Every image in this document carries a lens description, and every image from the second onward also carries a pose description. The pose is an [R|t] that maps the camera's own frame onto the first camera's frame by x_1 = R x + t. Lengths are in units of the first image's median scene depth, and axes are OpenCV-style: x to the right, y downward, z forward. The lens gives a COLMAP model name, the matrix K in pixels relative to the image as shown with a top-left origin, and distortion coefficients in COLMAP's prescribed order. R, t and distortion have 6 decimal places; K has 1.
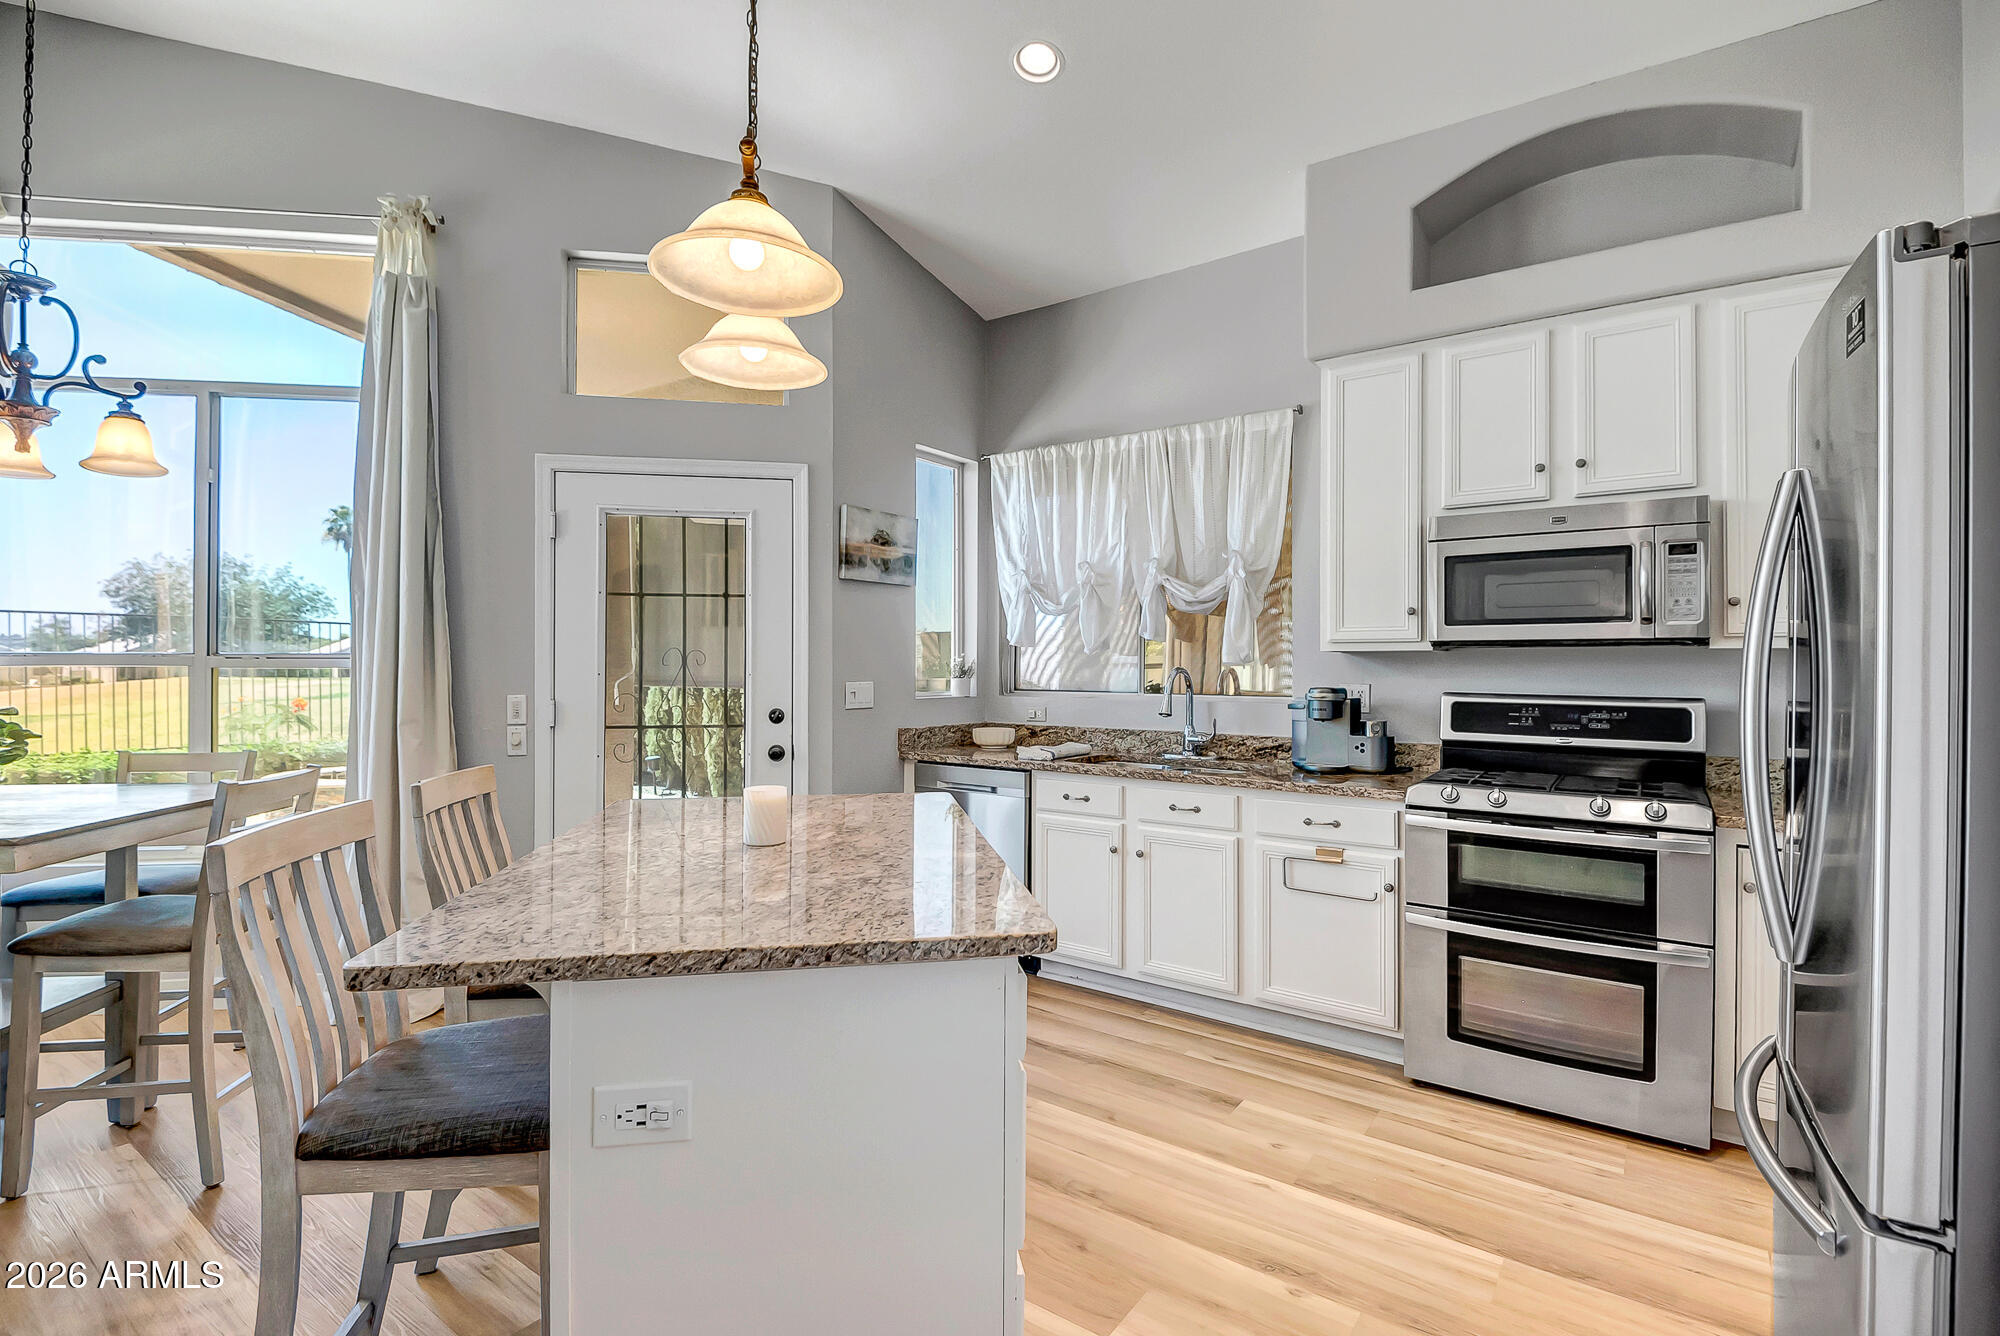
lens RADIAL K [[919.1, 0, 1008.2], [0, 919.1, 659.8], [0, 0, 1]] dist [0.020217, -0.021852]
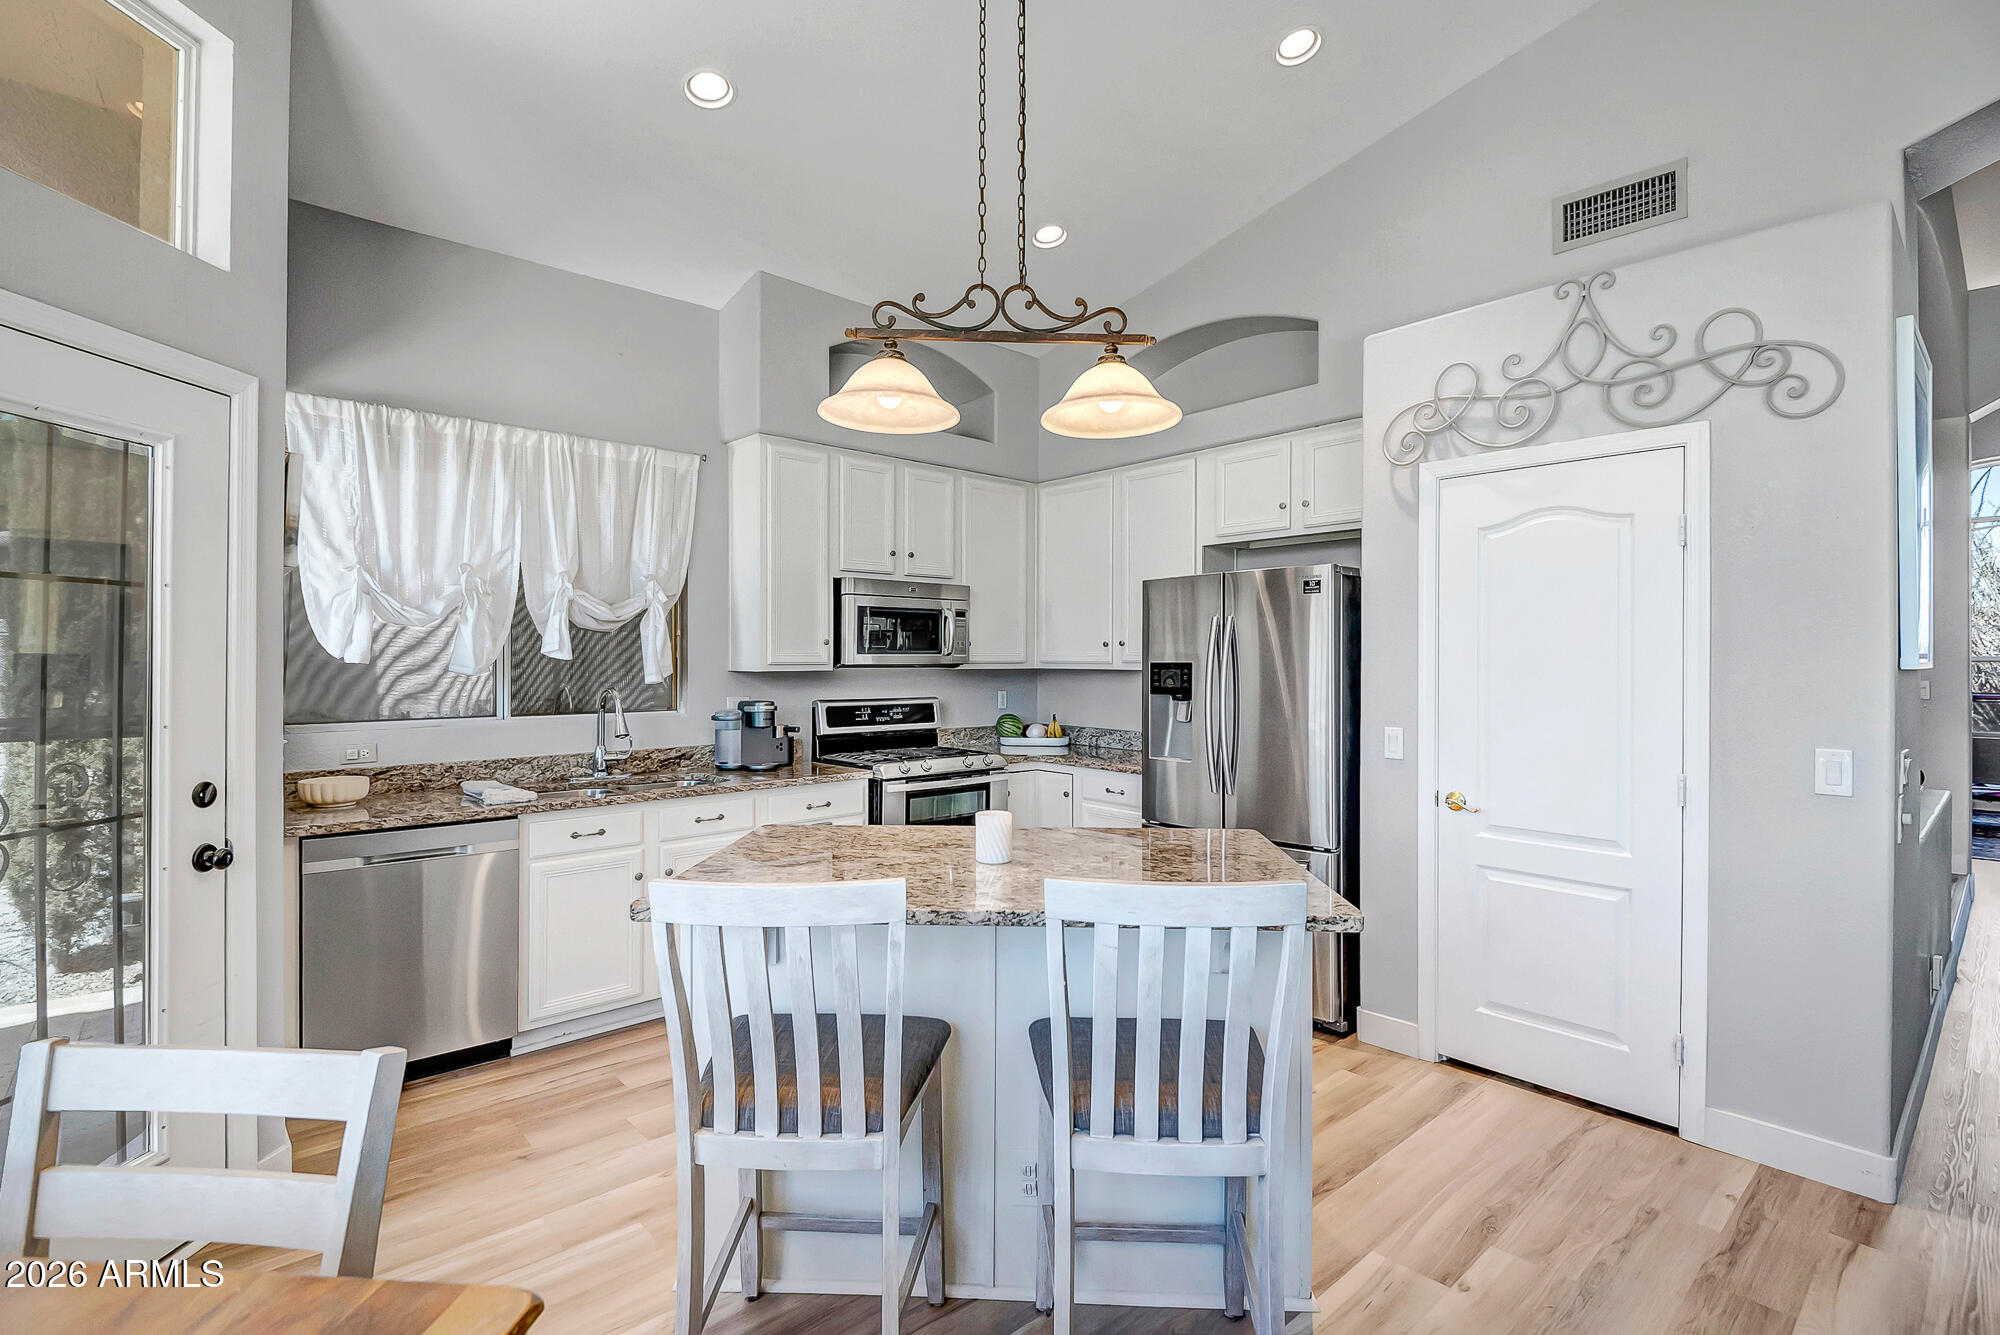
lens RADIAL K [[919.1, 0, 1008.2], [0, 919.1, 659.3], [0, 0, 1]] dist [0.020217, -0.021852]
pose [[0.215653, -0.006001, 0.976452, -0.709855], [-0.007597, 0.999941, 0.007823, -0.034063], [-0.976440, -0.009105, 0.215595, 0.377398]]
